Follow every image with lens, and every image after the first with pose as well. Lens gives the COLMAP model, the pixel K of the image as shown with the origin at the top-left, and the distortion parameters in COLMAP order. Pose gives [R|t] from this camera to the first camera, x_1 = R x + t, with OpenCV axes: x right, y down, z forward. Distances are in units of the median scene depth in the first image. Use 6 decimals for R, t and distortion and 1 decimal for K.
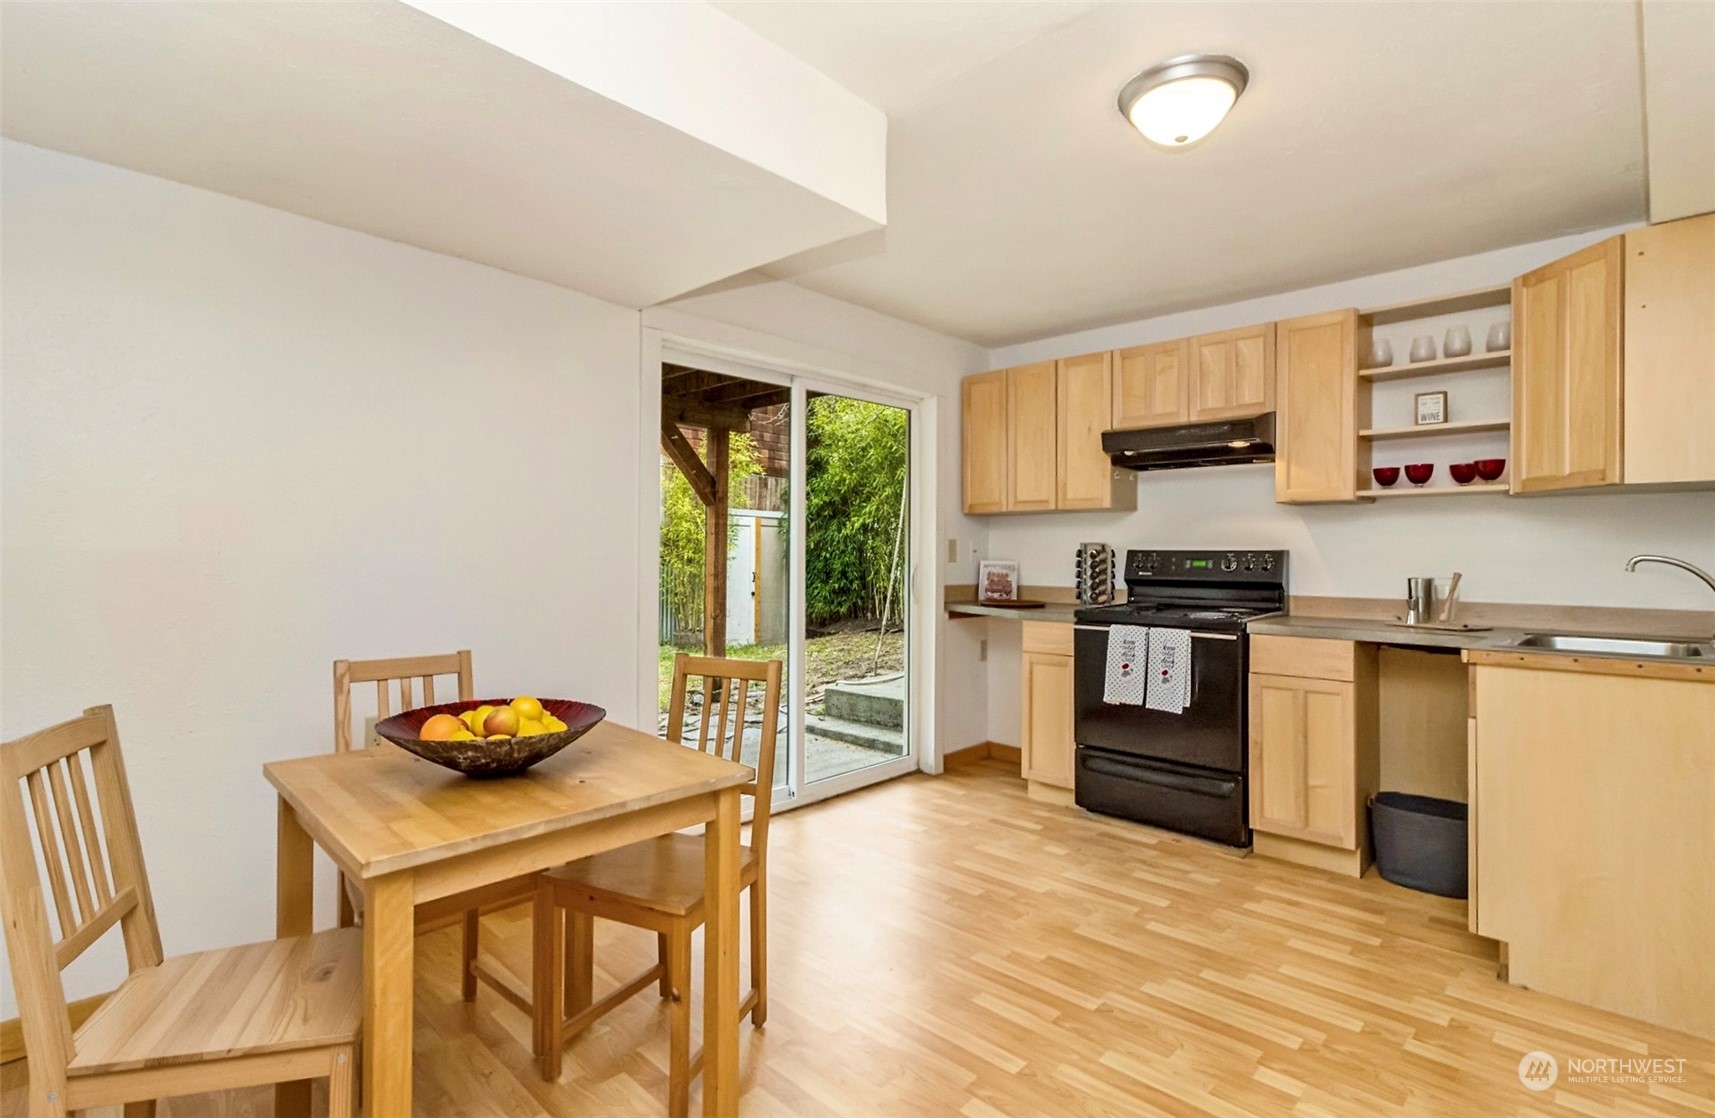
lens RADIAL K [[823.9, 0, 860.1], [0, 823.9, 550.1], [0, 0, 1]] dist [0.001665, 0.000245]
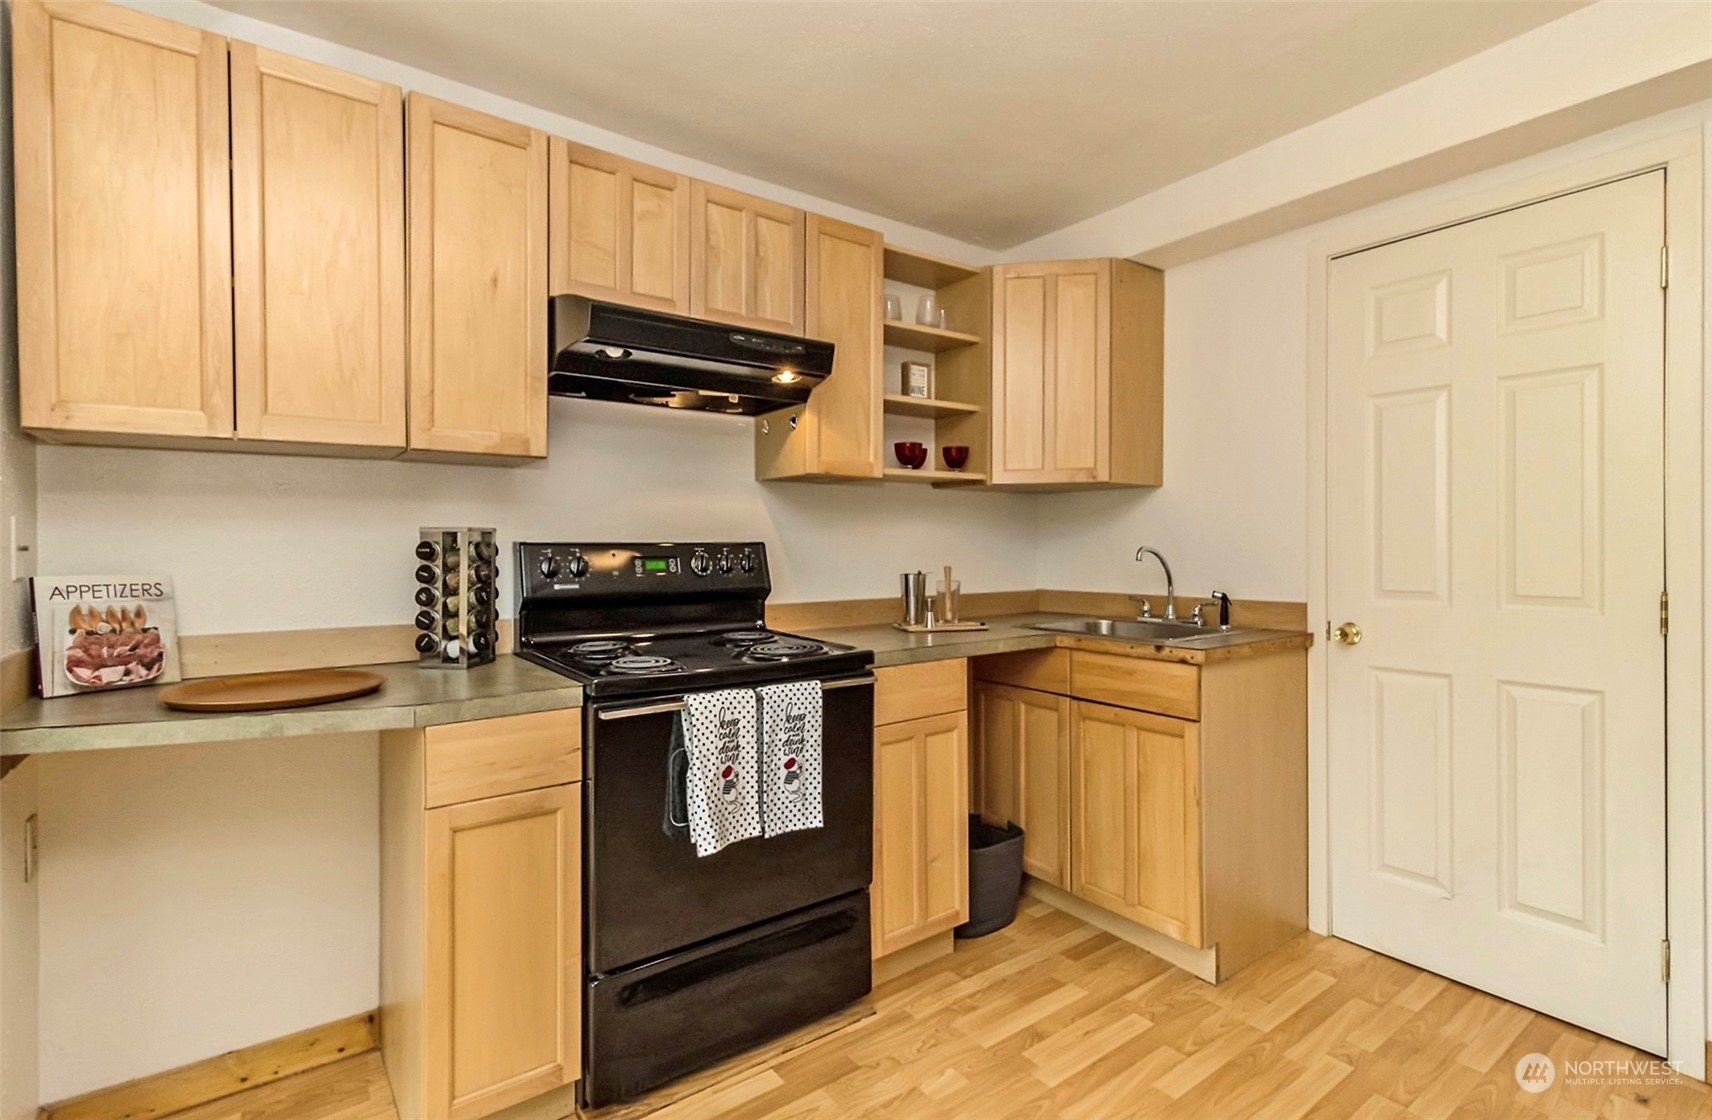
lens RADIAL K [[804.9, 0, 869.7], [0, 804.9, 541.3], [0, 0, 1]] dist [0.001269, -0.000032]
pose [[0.171108, -0.007436, 0.985224, -0.158917], [-0.001893, 0.999967, 0.007876, -0.006149], [-0.985251, -0.003212, 0.171088, 0.859270]]
